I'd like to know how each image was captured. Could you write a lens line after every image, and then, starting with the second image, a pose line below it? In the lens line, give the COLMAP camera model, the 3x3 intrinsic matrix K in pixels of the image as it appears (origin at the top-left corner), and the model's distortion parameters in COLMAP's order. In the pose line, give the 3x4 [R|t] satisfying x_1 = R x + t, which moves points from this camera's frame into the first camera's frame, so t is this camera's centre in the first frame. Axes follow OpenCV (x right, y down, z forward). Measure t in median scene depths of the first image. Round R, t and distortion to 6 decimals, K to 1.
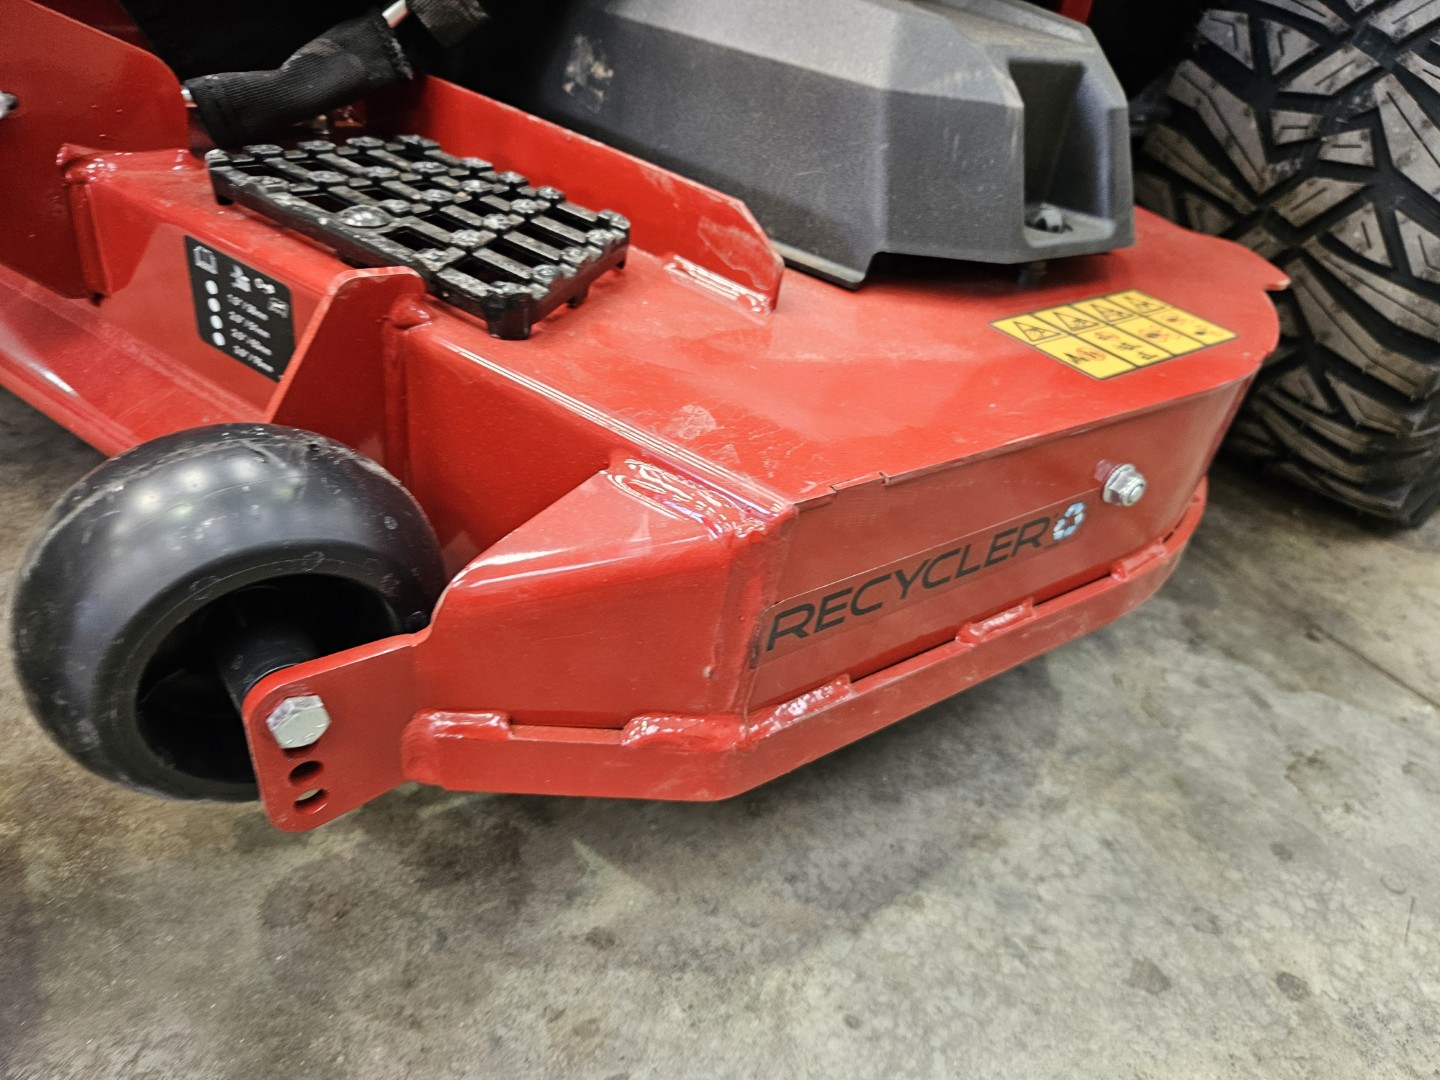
lens RADIAL K [[967.3, 0, 731.4], [0, 967.3, 538.9], [0, 0, 1]] dist [0.049899, -0.039296]
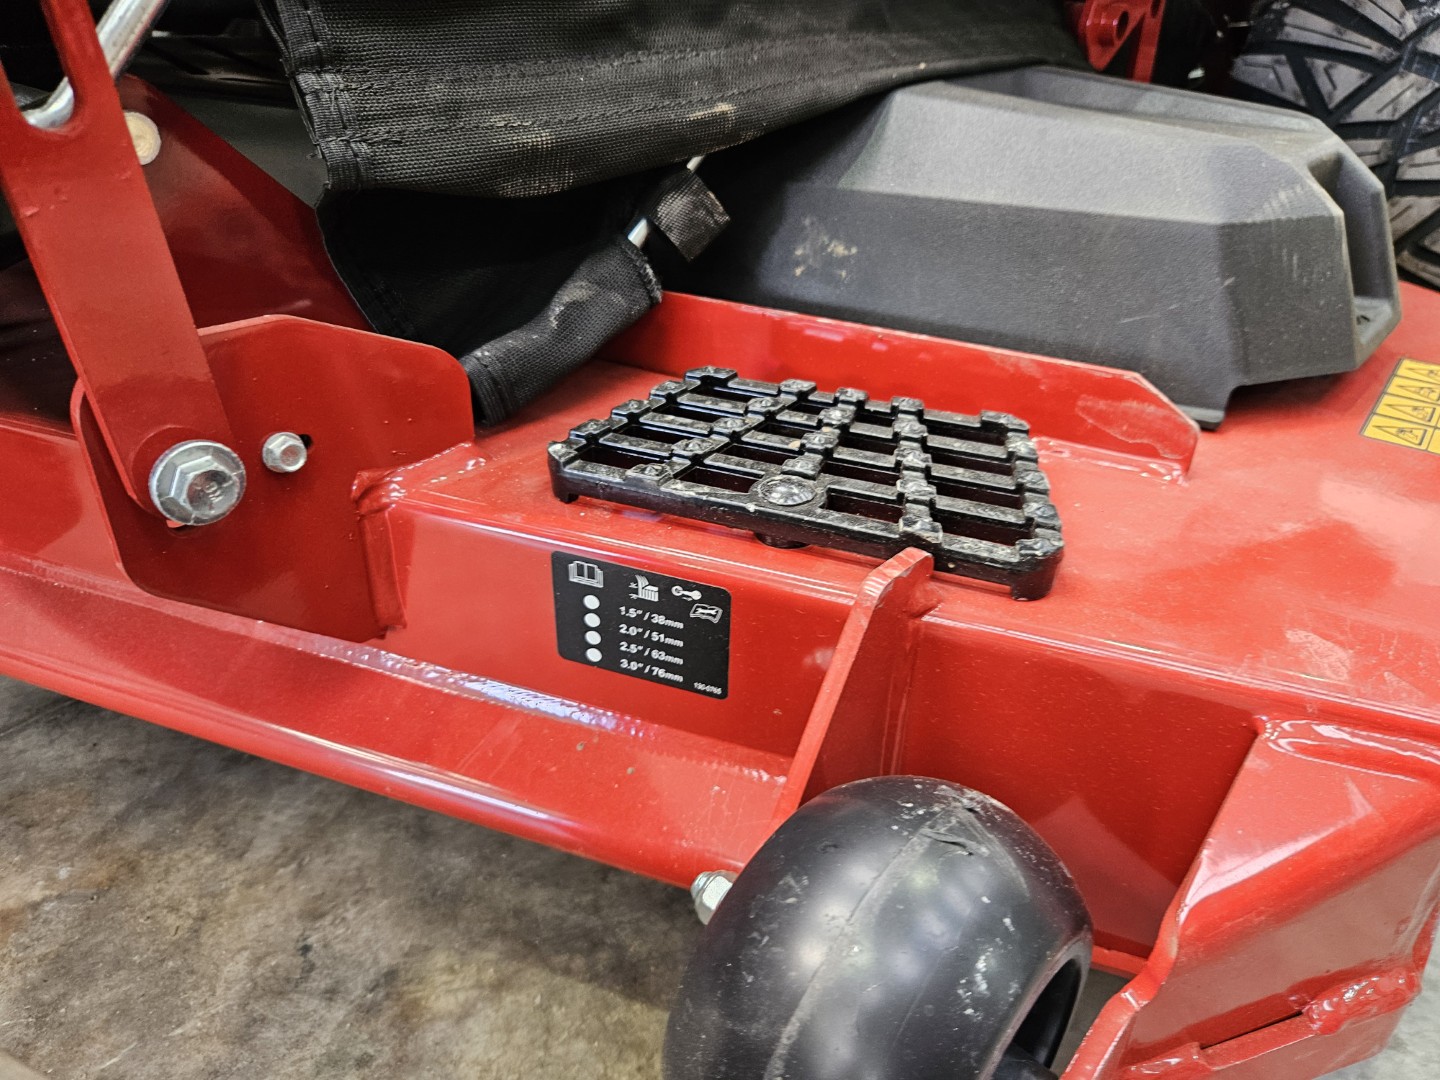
lens RADIAL K [[967.3, 0, 726.6], [0, 967.3, 543.6], [0, 0, 1]] dist [0.049899, -0.039296]
pose [[0.962567, -0.231229, 0.141412, -0.458376], [0.237074, 0.971150, -0.025751, -0.224080], [-0.131378, 0.058312, 0.989616, 0.129489]]
